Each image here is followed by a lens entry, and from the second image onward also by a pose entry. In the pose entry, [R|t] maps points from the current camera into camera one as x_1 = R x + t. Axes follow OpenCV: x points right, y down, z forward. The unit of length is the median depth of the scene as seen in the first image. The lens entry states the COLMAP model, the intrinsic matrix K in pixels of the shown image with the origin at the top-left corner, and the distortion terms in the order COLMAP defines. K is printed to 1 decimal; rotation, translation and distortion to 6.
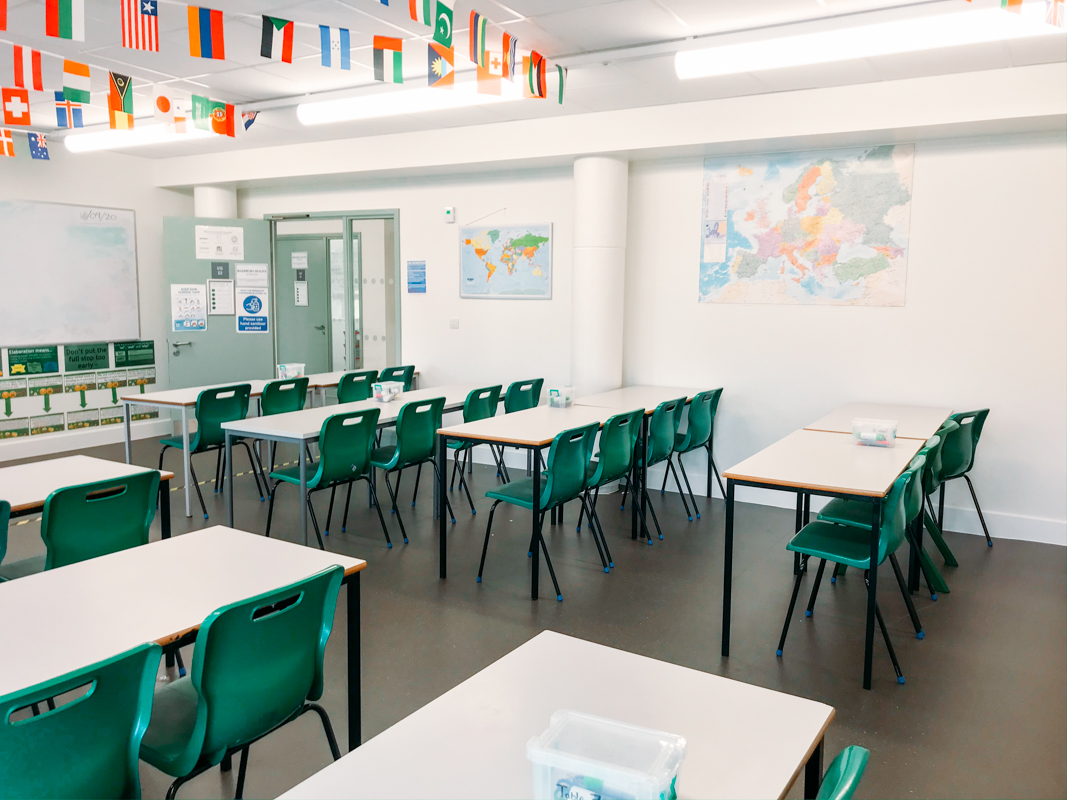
lens RADIAL K [[870.7, 0, 533.5], [0, 870.7, 400.0], [0, 0, 1]] dist [0.031356, -0.054863]
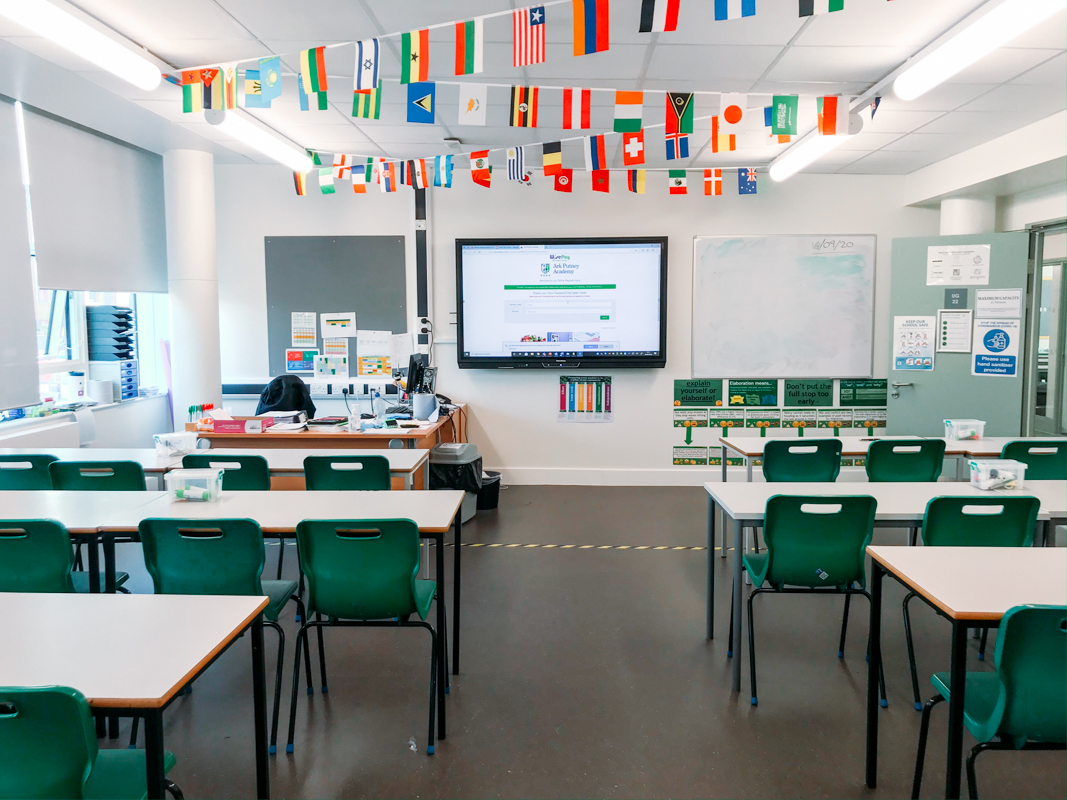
lens RADIAL K [[870.7, 0, 533.5], [0, 870.7, 400.0], [0, 0, 1]] dist [0.031356, -0.054863]
pose [[0.484171, 0.074851, -0.871766, 0.180180], [-0.105318, 0.994076, 0.026860, -0.035718], [0.868612, 0.078808, 0.489186, 0.275214]]
